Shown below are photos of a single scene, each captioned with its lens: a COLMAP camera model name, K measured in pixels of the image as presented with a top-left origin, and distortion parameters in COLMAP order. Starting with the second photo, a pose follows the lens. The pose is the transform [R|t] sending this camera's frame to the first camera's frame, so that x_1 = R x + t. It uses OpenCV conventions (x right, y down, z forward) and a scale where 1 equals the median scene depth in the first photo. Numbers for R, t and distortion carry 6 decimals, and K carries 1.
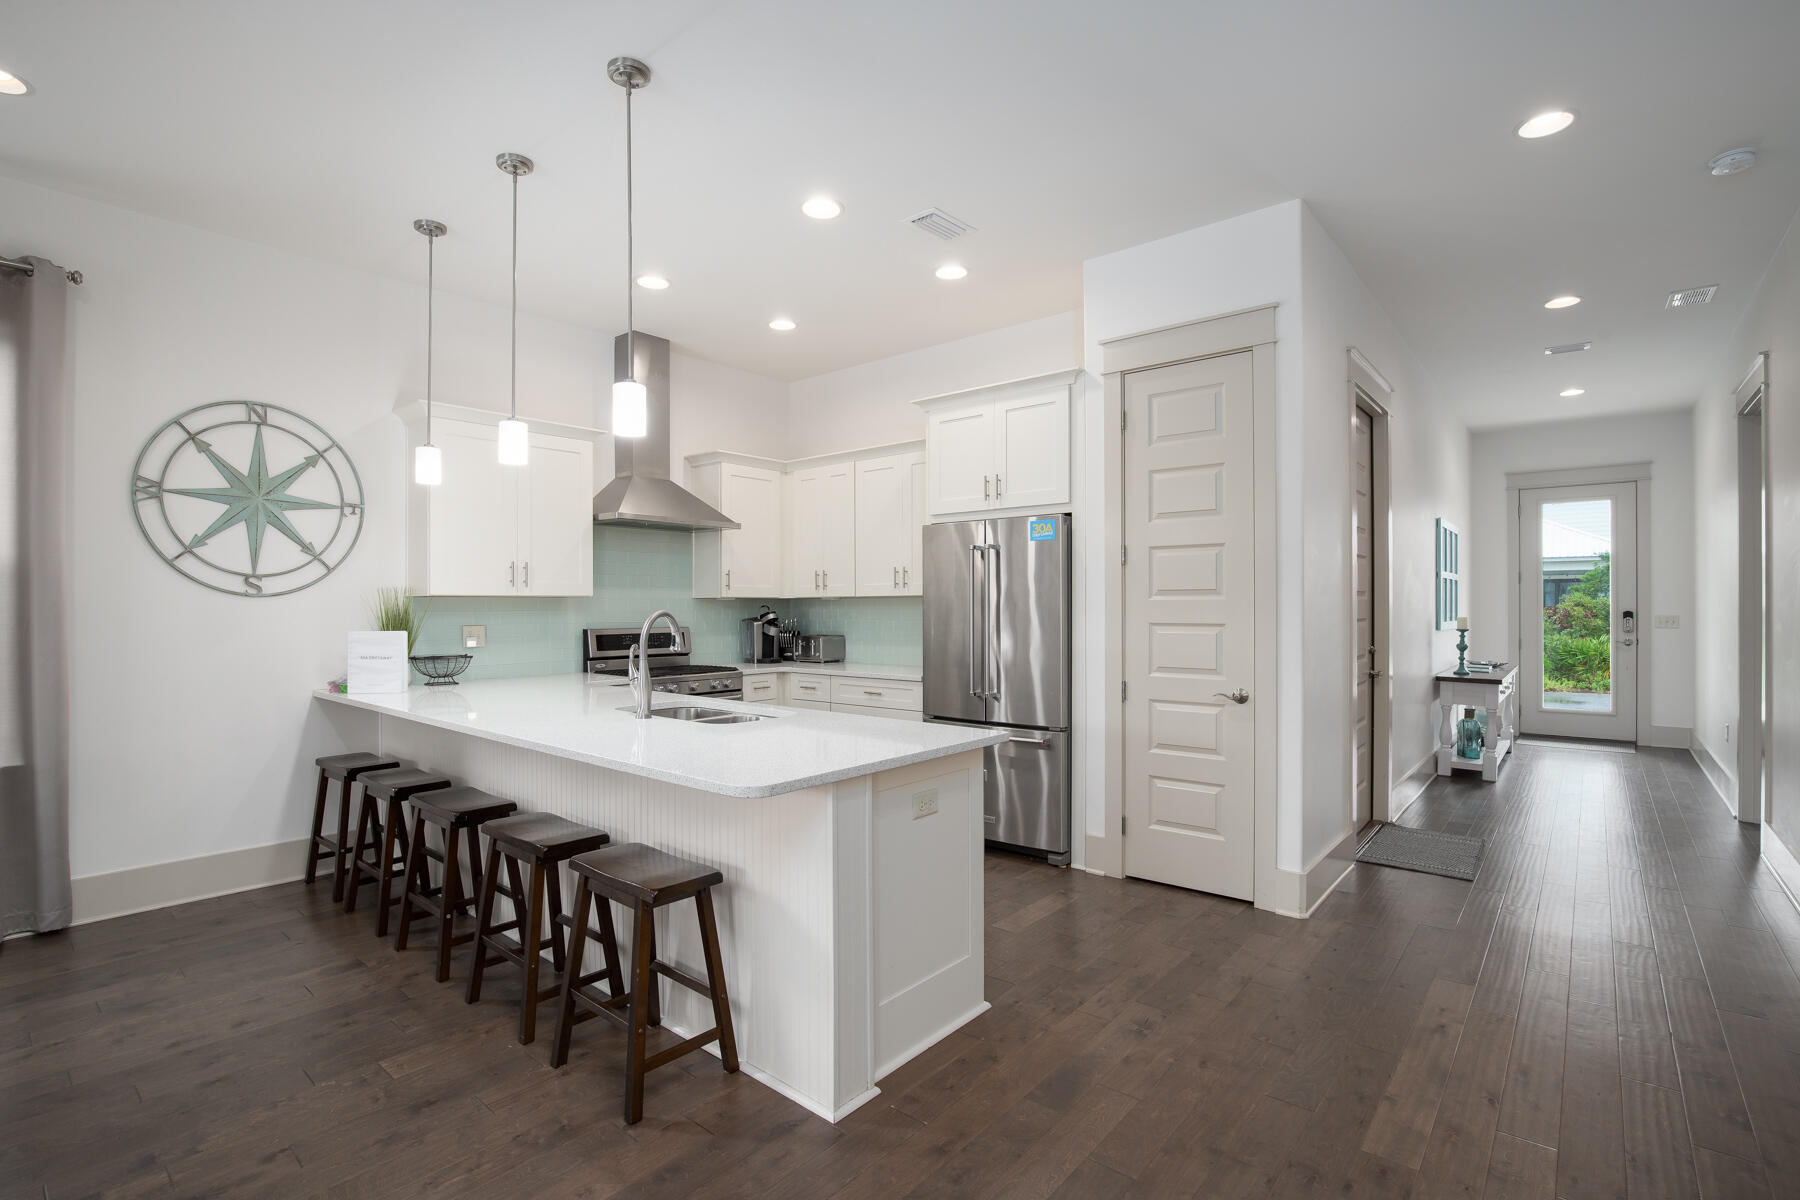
lens RADIAL K [[828.1, 0, 910.5], [0, 828.1, 611.6], [0, 0, 1]] dist [-0.024759, 0.001238]
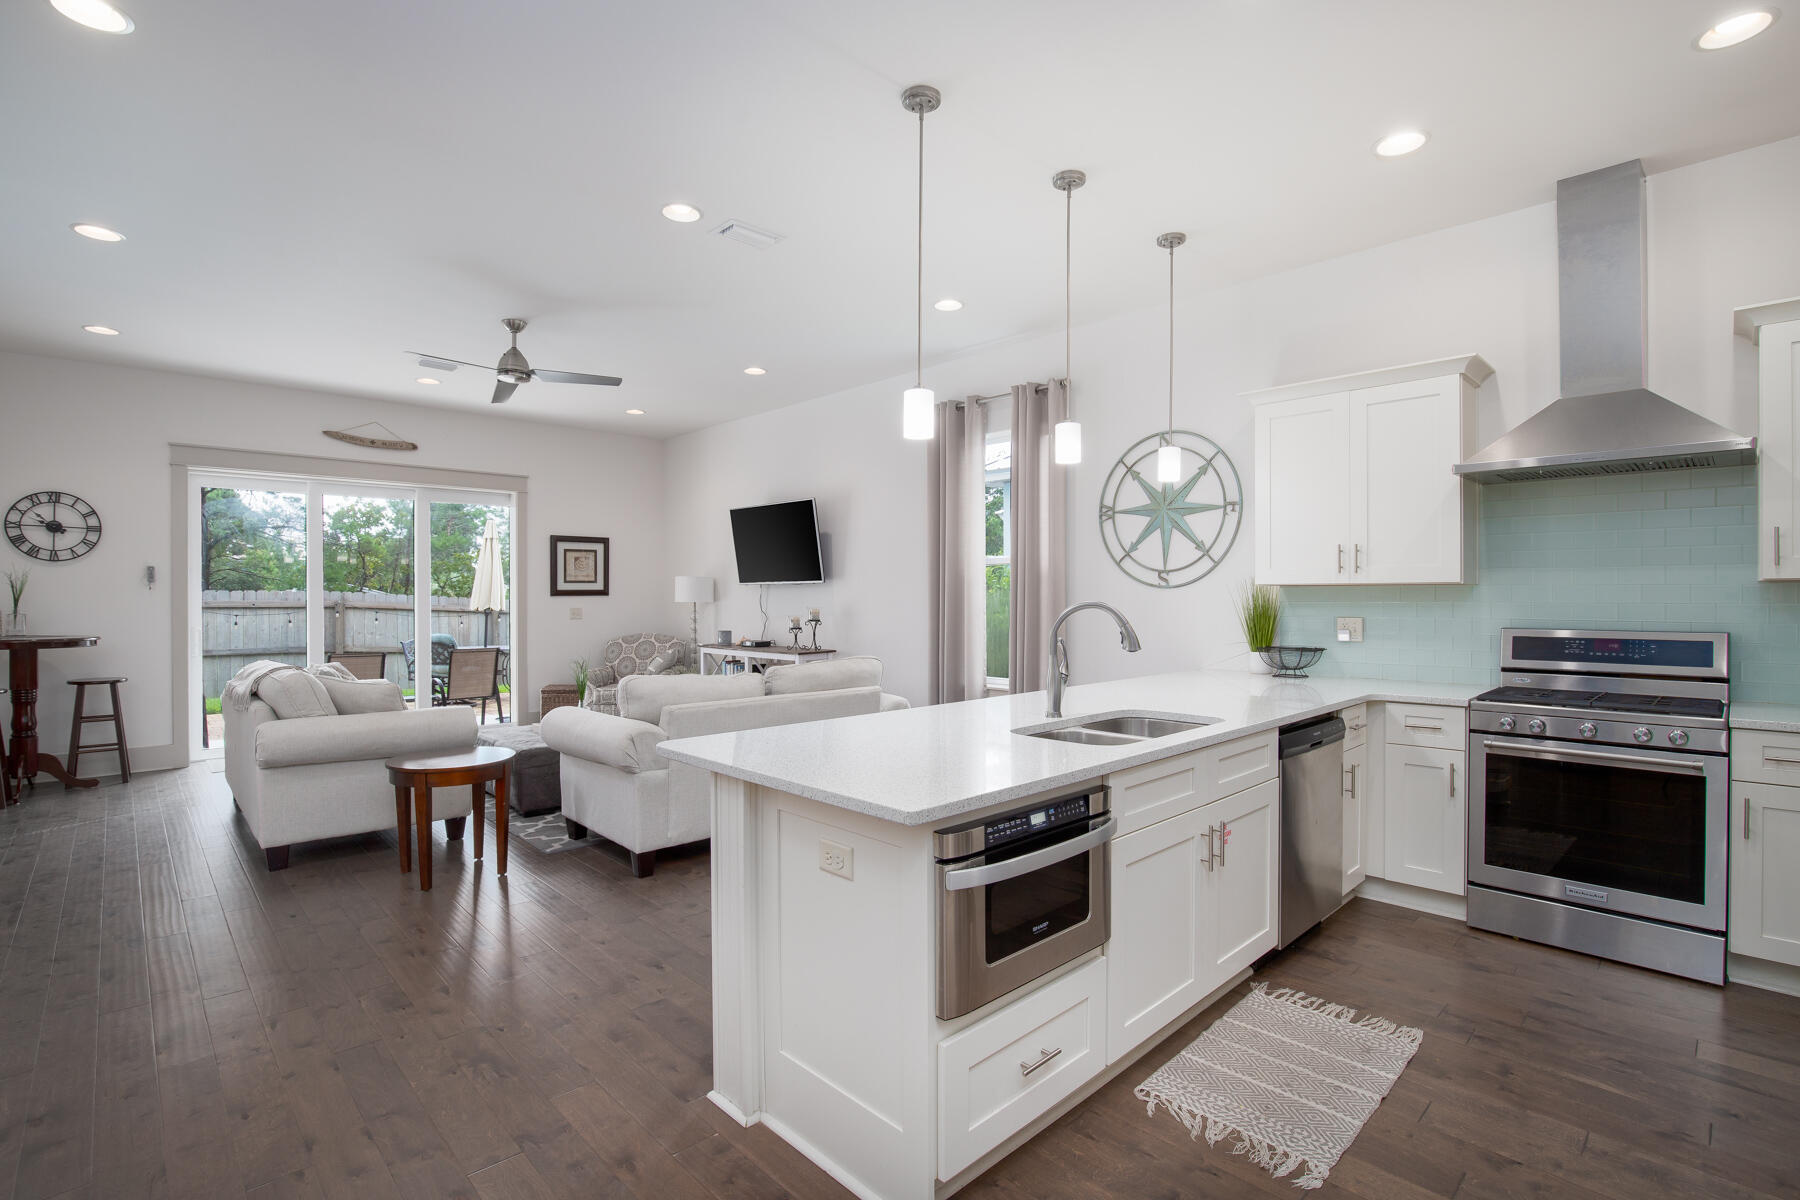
lens RADIAL K [[828.1, 0, 903.4], [0, 828.1, 601.5], [0, 0, 1]] dist [-0.024759, 0.001238]
pose [[-0.111197, 0.009062, -0.993757, 0.452212], [-0.005622, 0.999937, 0.009748, -0.007123], [0.993783, 0.006671, -0.111139, 0.677709]]
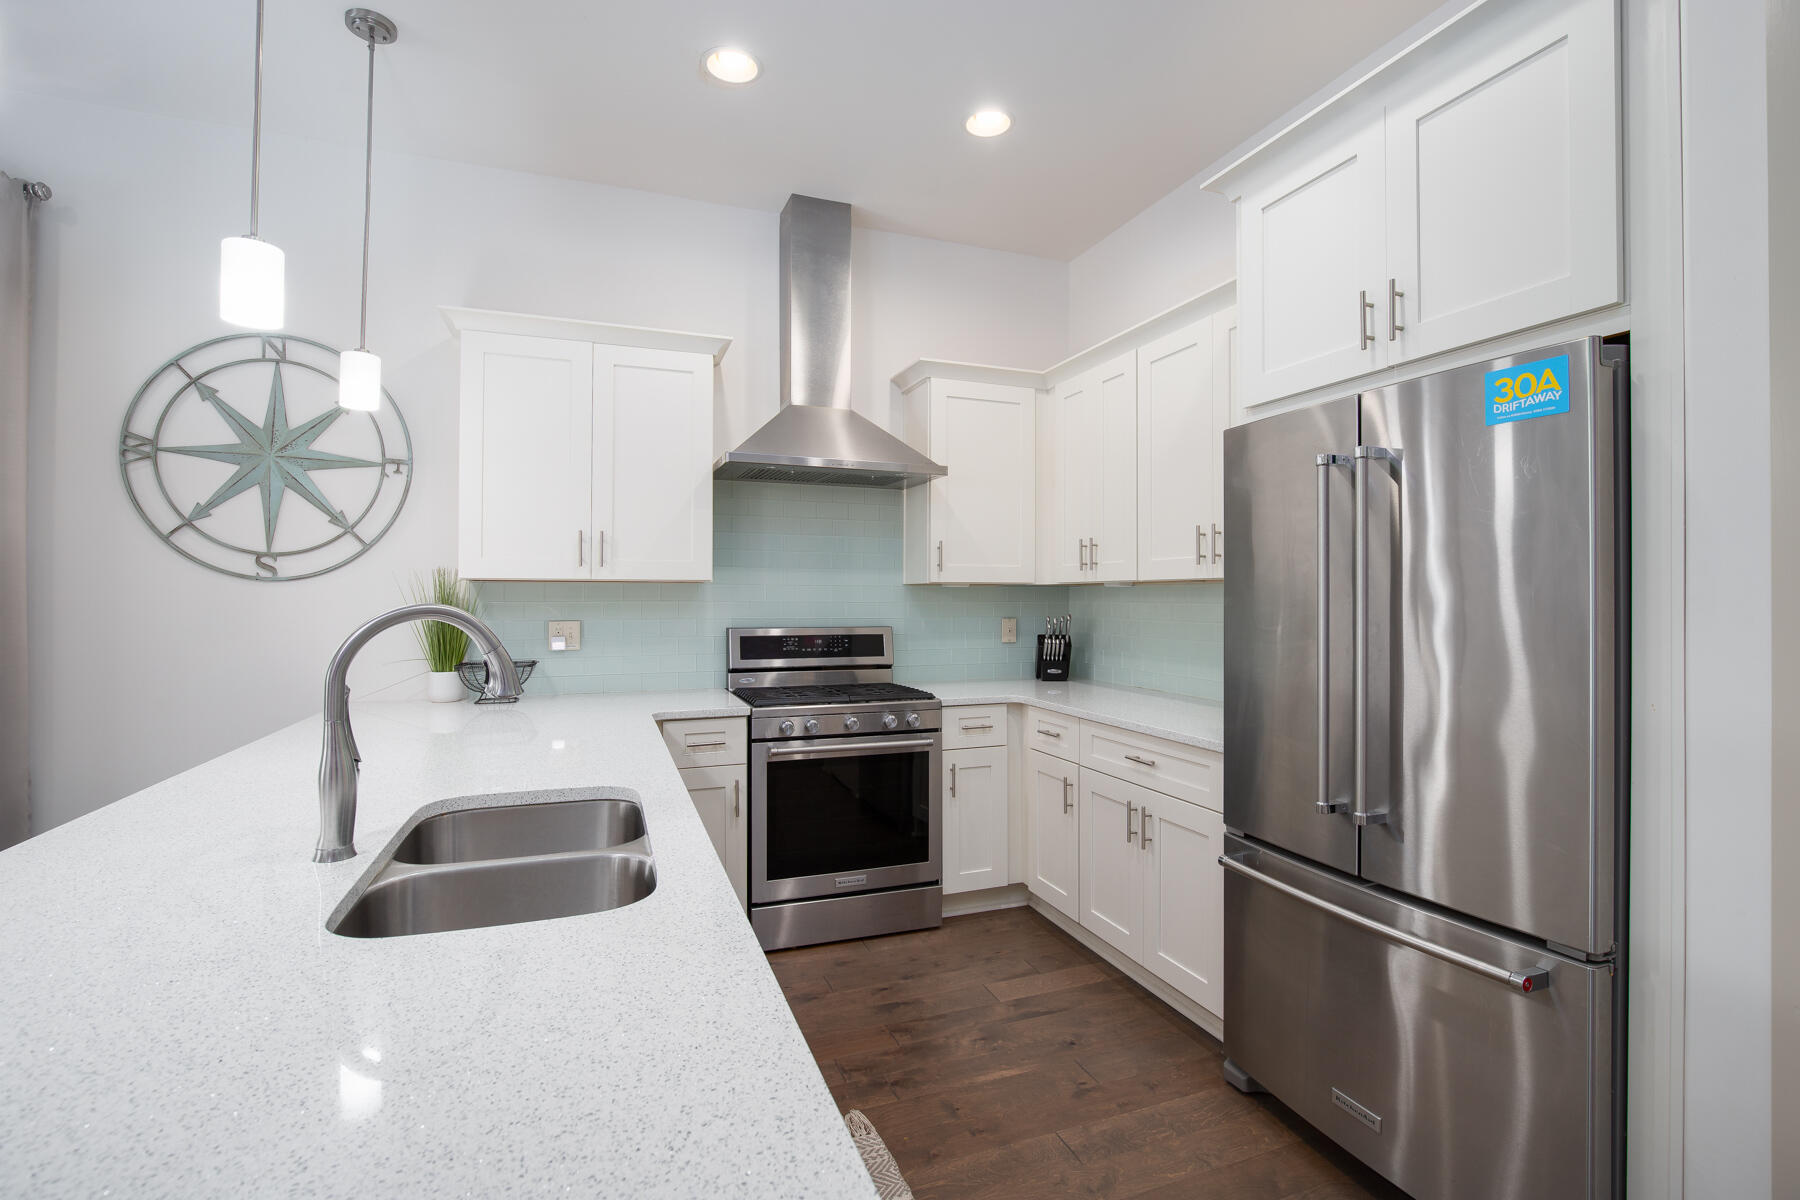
lens RADIAL K [[828.1, 0, 902.0], [0, 828.1, 588.6], [0, 0, 1]] dist [-0.024759, 0.001238]
pose [[0.874162, 0.000720, -0.485634, 0.094317], [-0.007424, 0.999902, -0.011881, -0.006254], [0.485578, 0.013991, 0.874082, 0.558241]]
